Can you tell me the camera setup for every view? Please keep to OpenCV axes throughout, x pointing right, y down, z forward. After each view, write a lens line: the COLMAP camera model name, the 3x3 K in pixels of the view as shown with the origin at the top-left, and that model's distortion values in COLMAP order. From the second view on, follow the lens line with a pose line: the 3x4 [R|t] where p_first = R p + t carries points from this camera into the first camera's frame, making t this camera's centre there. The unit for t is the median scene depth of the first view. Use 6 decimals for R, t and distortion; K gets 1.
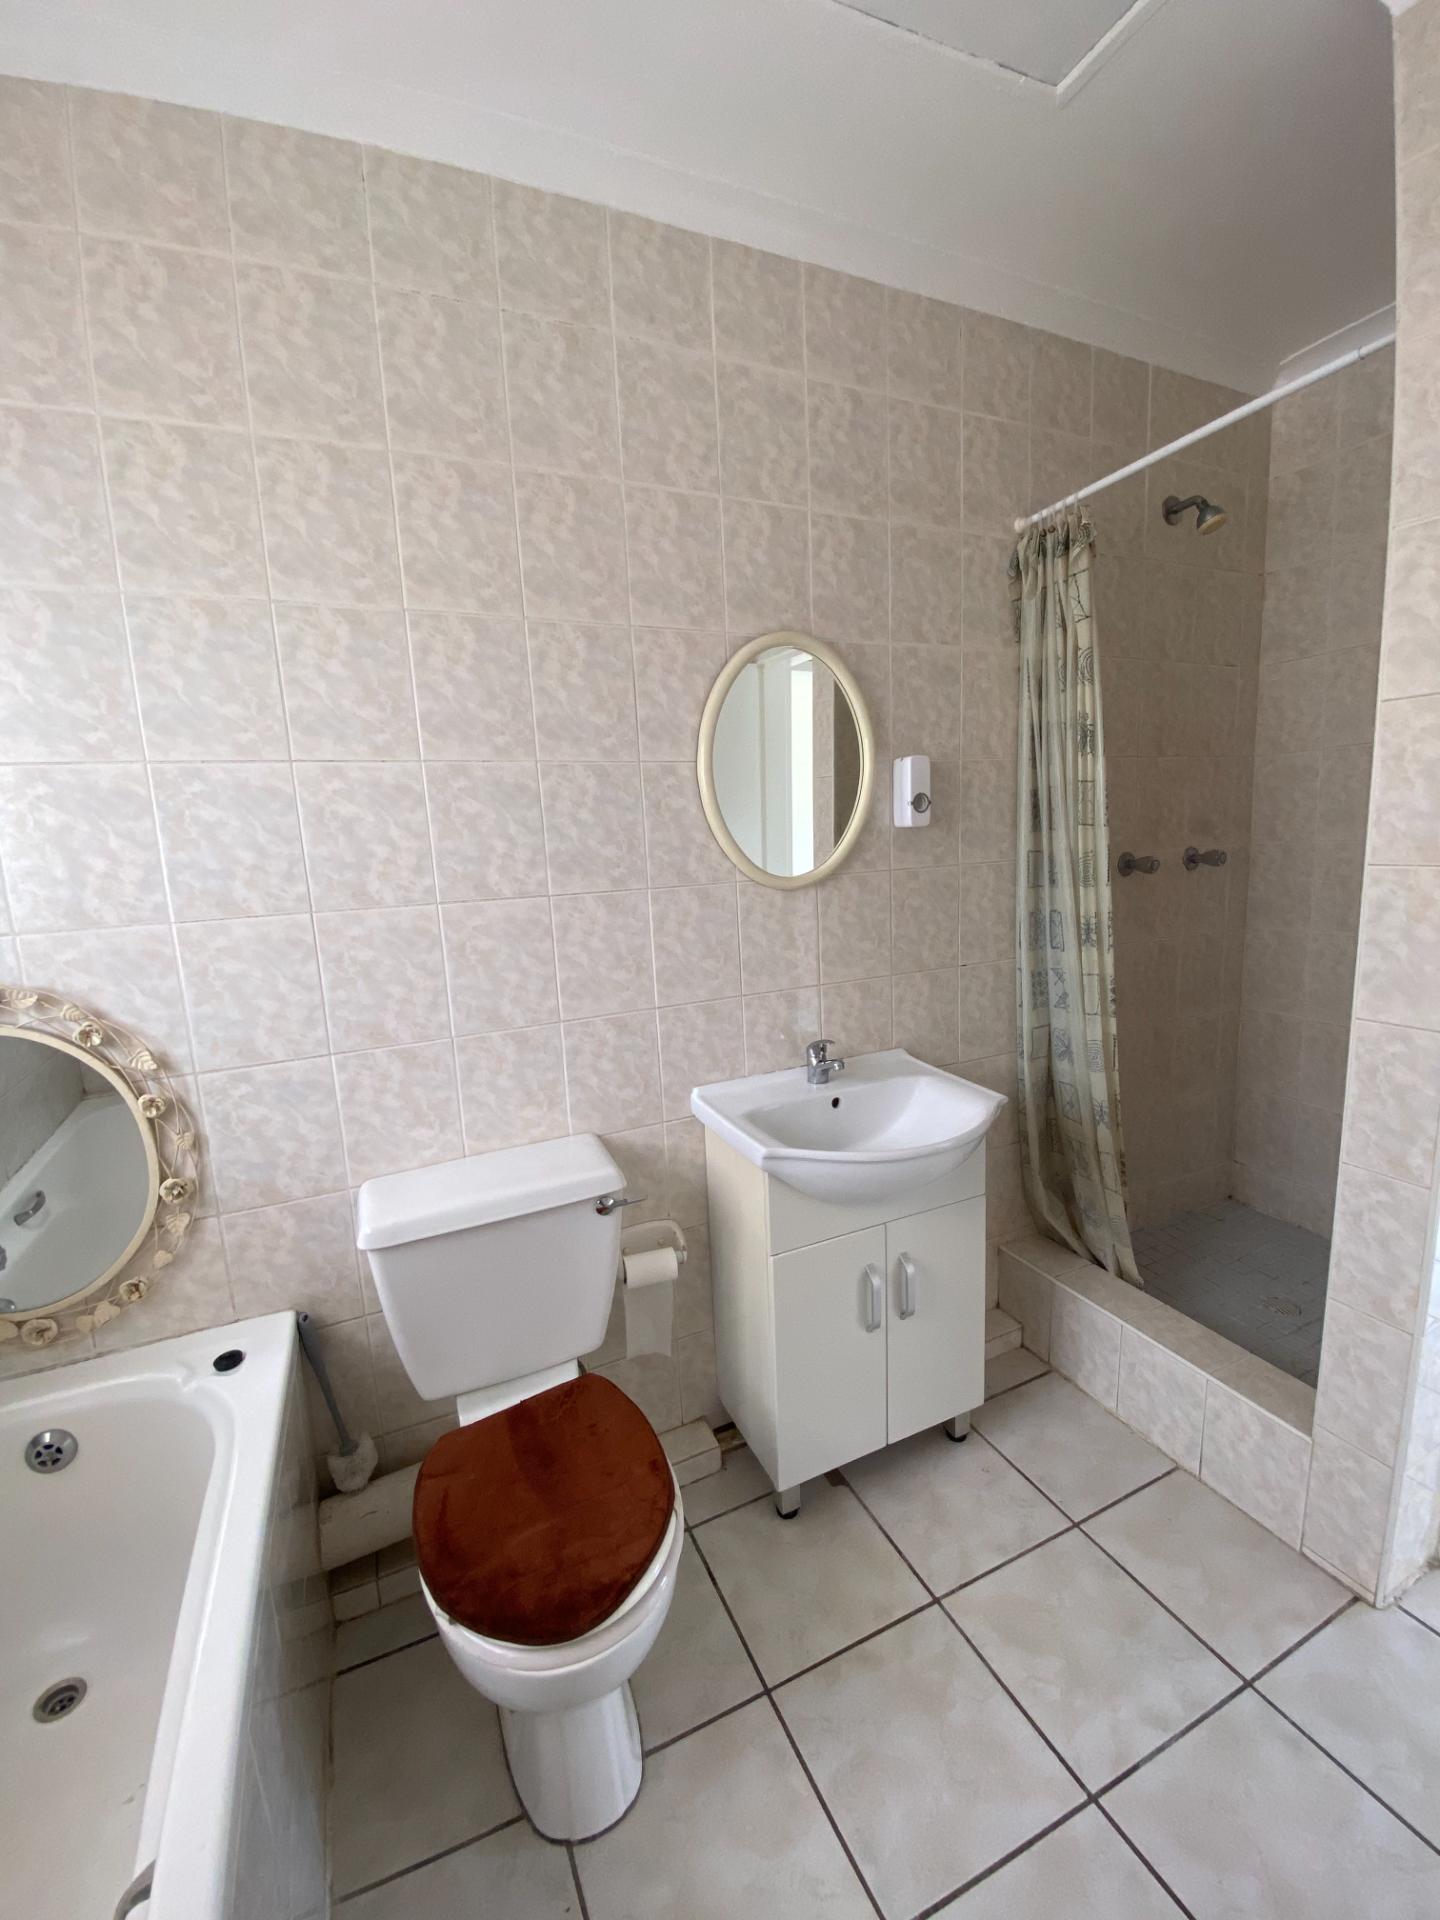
lens RADIAL K [[774.3, 0, 724.5], [0, 774.3, 981.5], [0, 0, 1]] dist [0.031950, -0.026240]
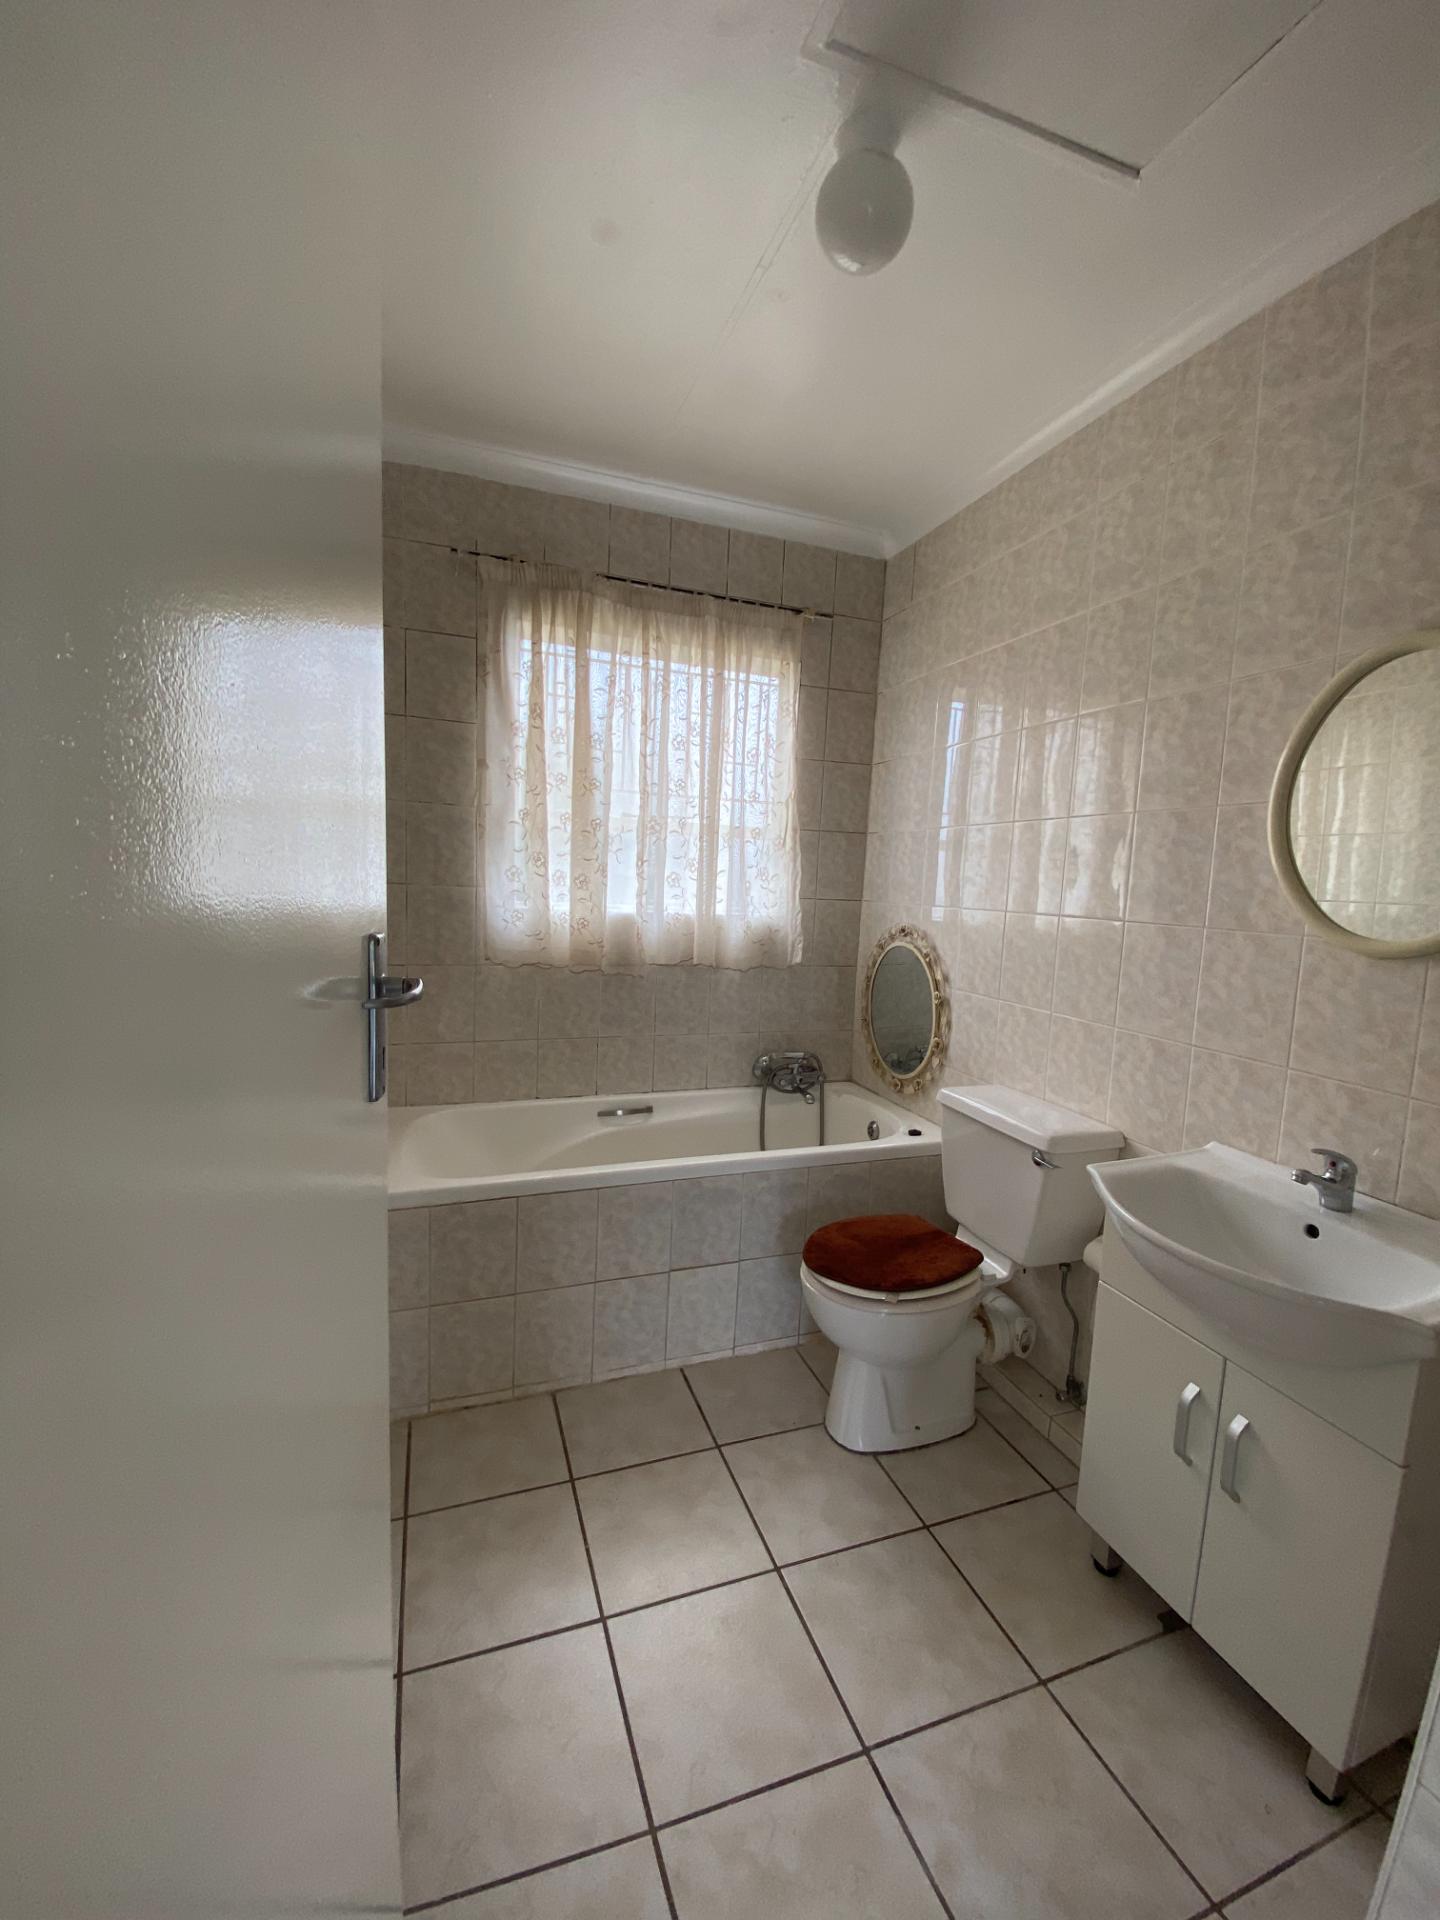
lens RADIAL K [[774.3, 0, 724.5], [0, 774.3, 981.5], [0, 0, 1]] dist [0.031950, -0.026240]
pose [[-0.074580, 0.184262, -0.980044, 1.090610], [-0.206045, 0.958726, 0.195934, -0.137004], [0.975696, 0.216546, -0.033535, 0.475191]]
